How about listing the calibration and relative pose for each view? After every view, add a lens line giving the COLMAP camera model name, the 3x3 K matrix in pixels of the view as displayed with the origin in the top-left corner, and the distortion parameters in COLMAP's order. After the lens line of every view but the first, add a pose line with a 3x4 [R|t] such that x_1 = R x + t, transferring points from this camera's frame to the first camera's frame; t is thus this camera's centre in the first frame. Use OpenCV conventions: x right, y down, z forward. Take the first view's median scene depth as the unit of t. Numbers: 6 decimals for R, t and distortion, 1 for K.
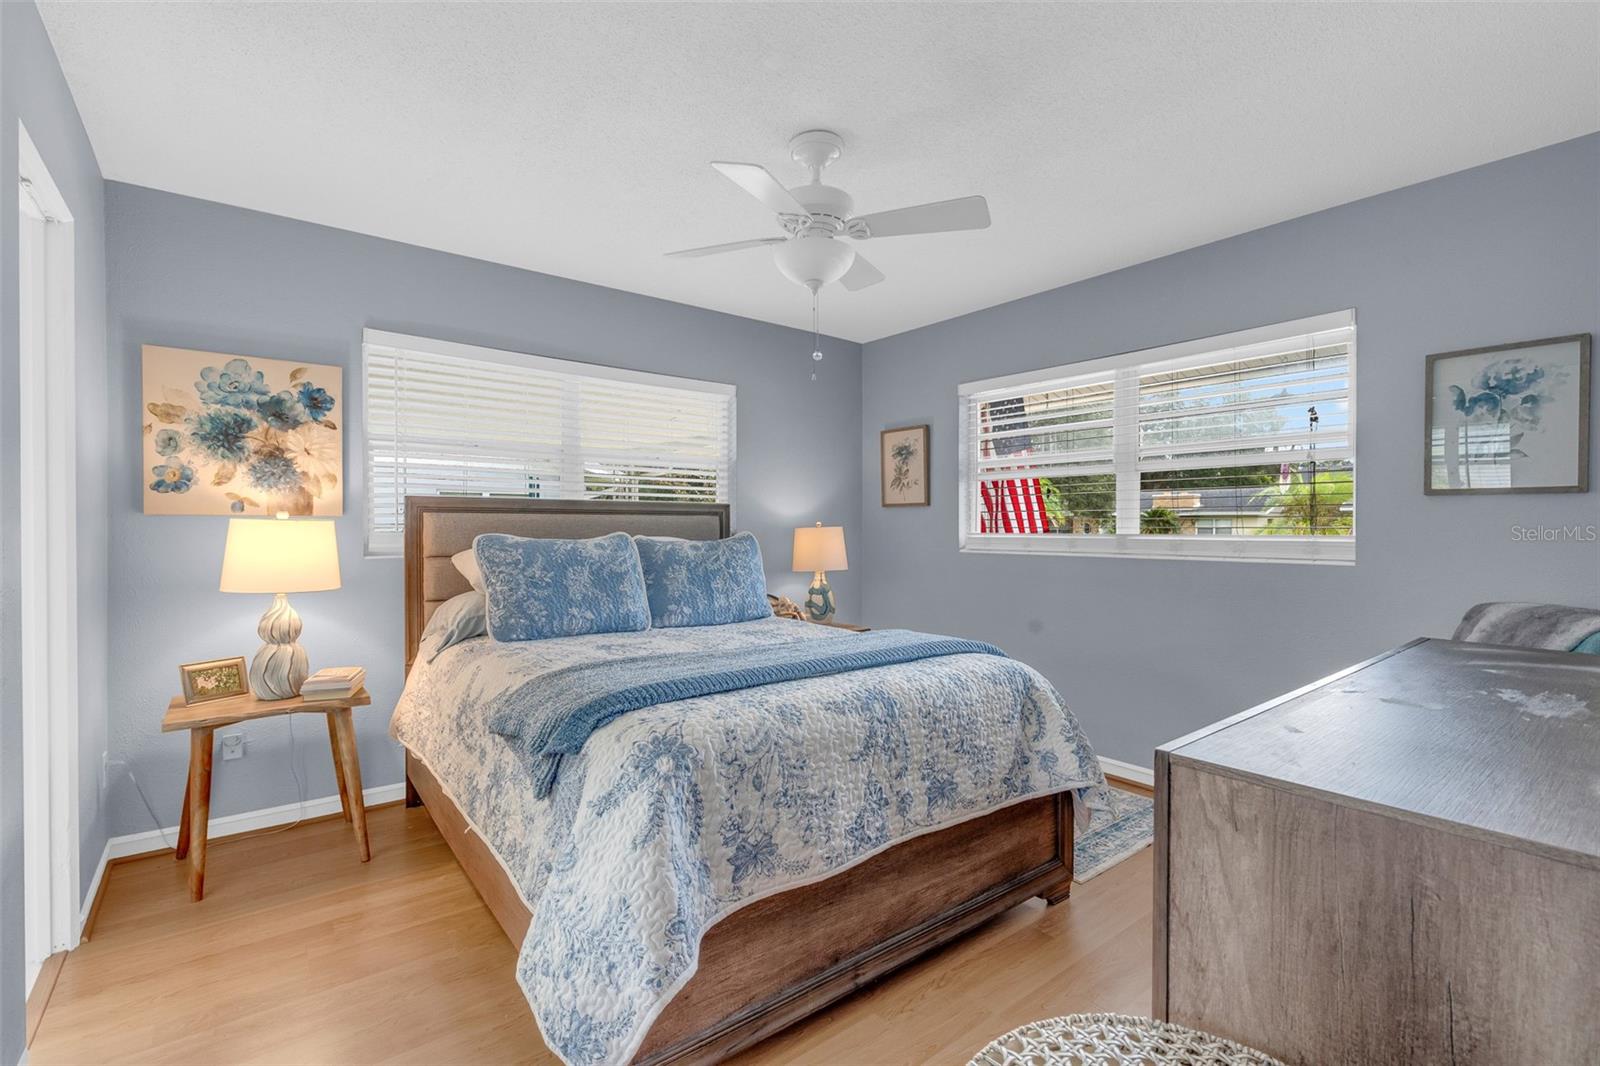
lens RADIAL K [[714.1, 0, 797.1], [0, 714.1, 532.7], [0, 0, 1]] dist [-0.008817, 0.002856]
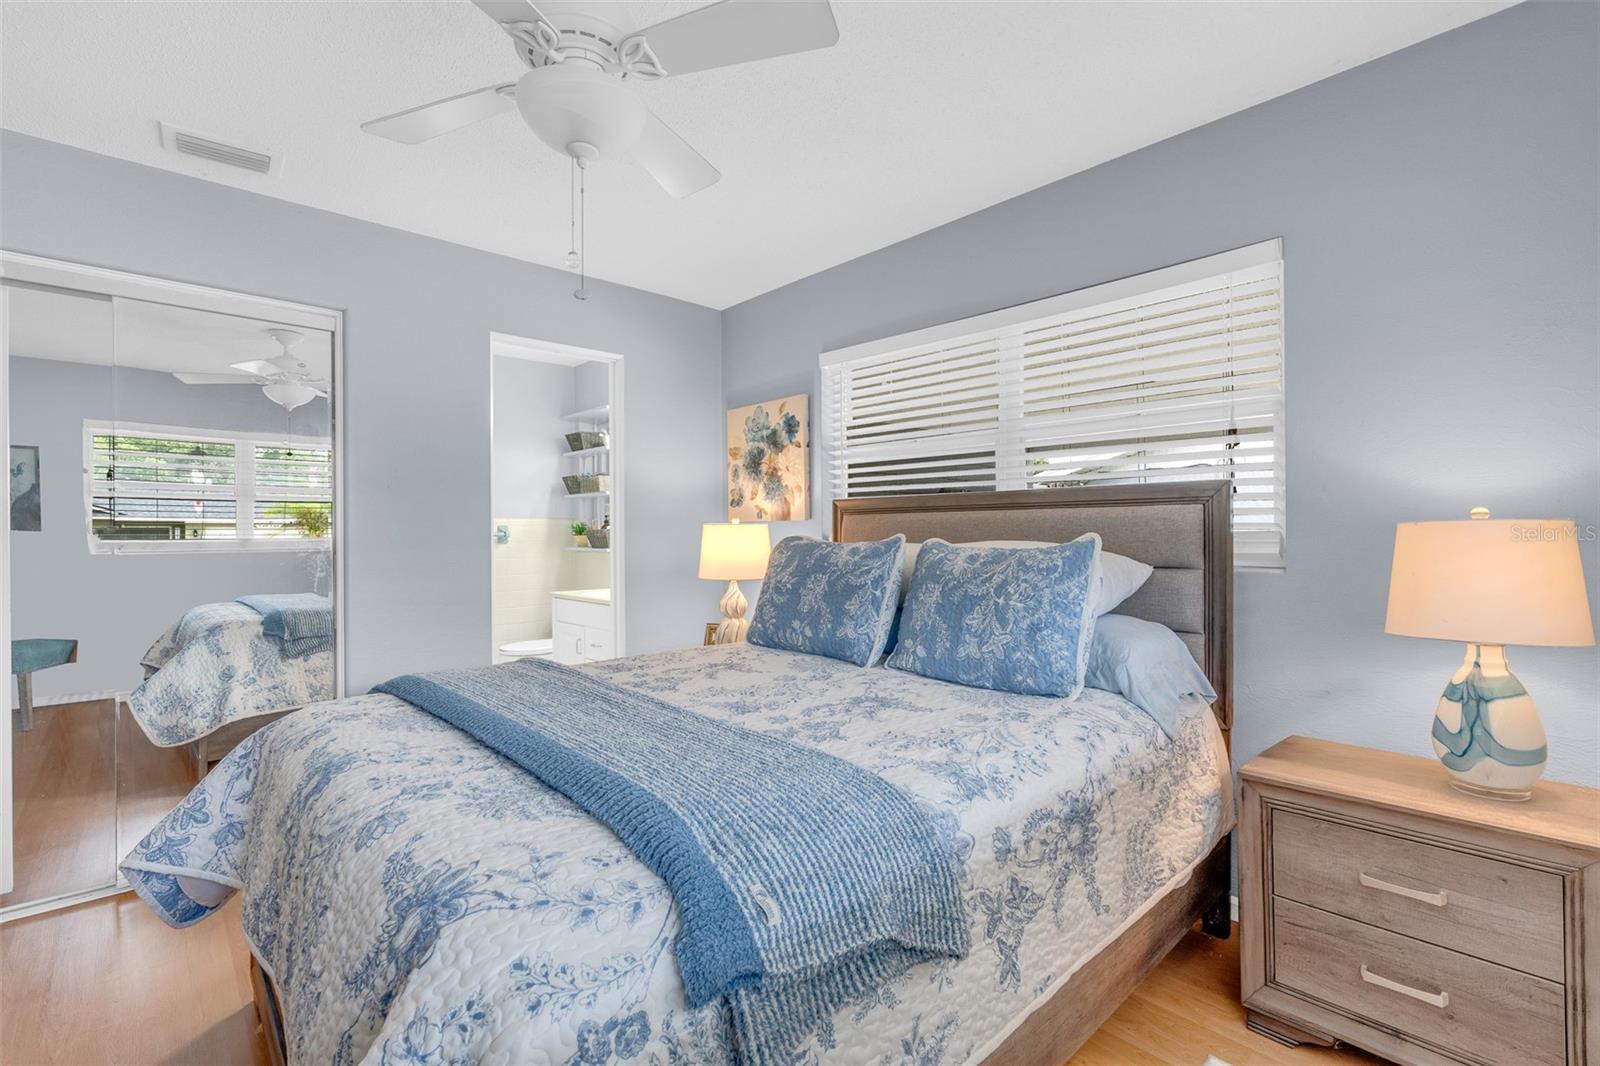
lens RADIAL K [[714.1, 0, 798.6], [0, 714.1, 534.2], [0, 0, 1]] dist [-0.008817, 0.002856]
pose [[0.075638, -0.002688, -0.997132, 0.518459], [-0.004406, 0.999986, -0.003030, 0.003140], [0.997126, 0.004623, 0.075625, 0.877610]]
